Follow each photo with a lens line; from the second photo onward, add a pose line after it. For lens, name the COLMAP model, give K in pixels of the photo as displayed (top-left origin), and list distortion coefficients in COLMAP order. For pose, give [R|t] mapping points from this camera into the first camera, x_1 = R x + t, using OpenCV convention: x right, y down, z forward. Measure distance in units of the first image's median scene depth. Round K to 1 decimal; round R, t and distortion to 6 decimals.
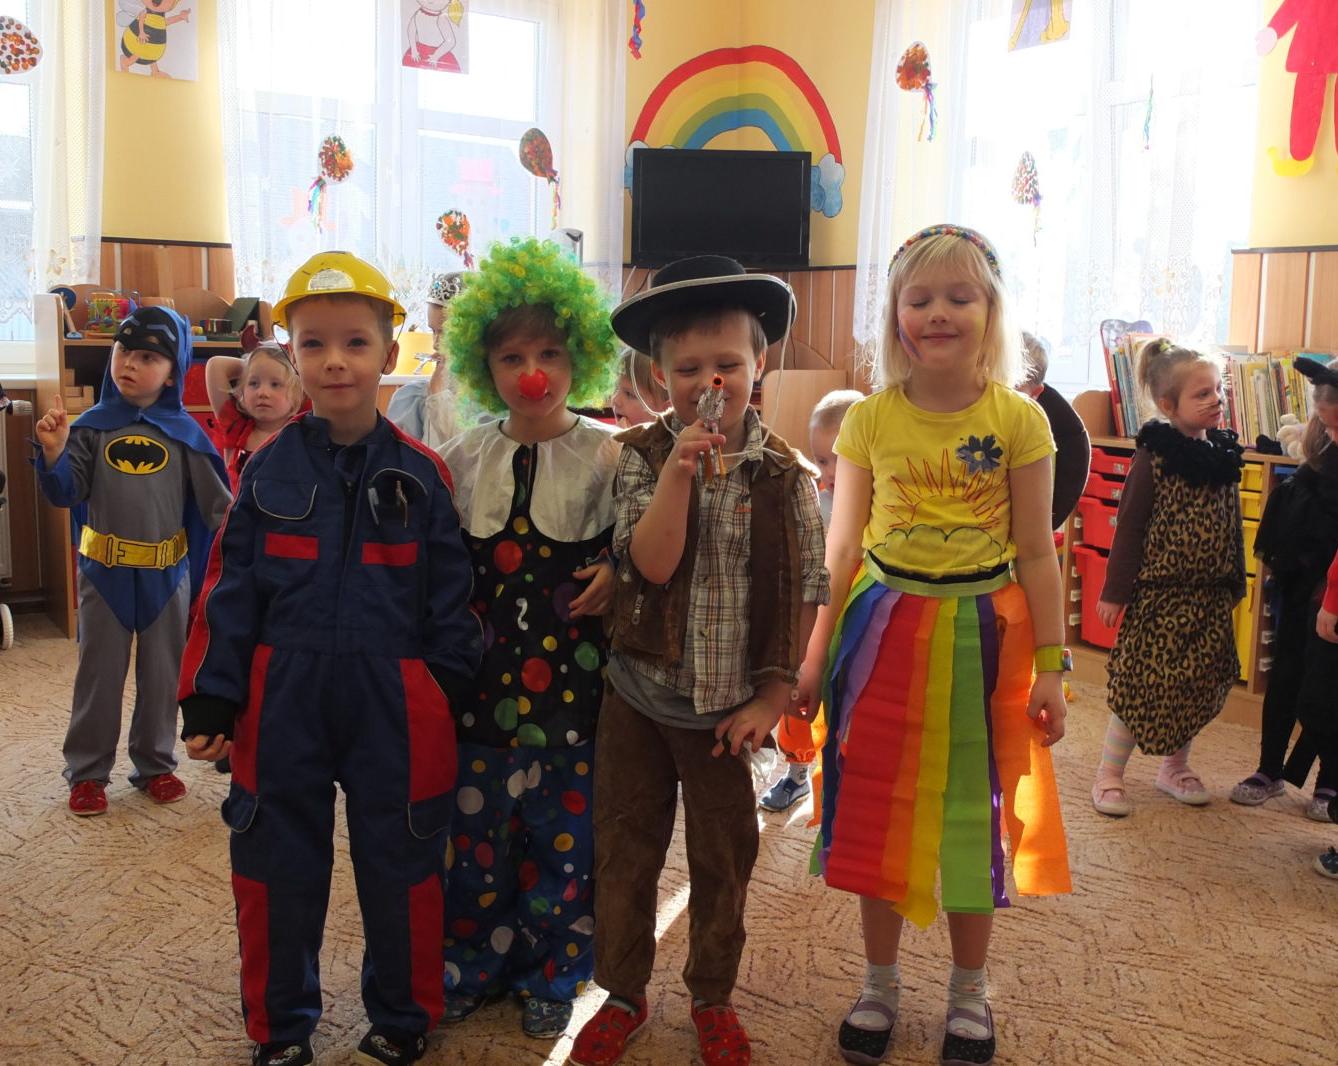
lens RADIAL K [[1346.3, 0, 701.9], [0, 1346.3, 555.7], [0, 0, 1]] dist [-0.031519, 0.000000]
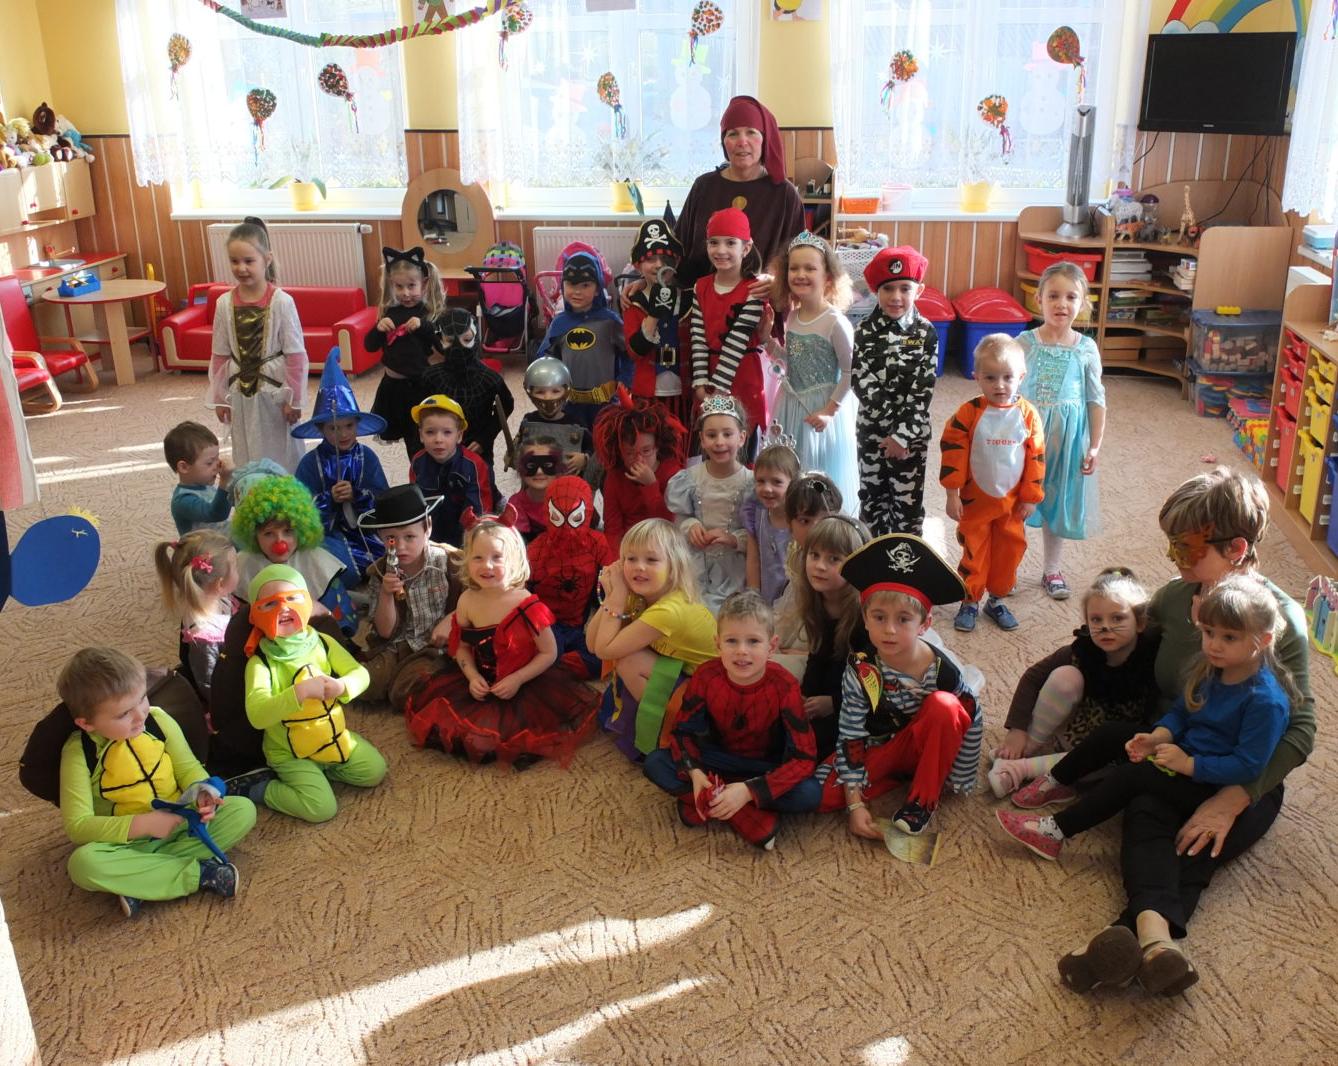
lens RADIAL K [[1255.4, 0, 666.5], [0, 1255.4, 528.0], [0, 0, 1]] dist [-0.038965, 0.000000]
pose [[0.714289, 0.214907, -0.666037, 0.585044], [-0.077439, 0.970111, 0.229972, -0.107646], [0.695553, -0.112689, 0.709582, -0.207761]]
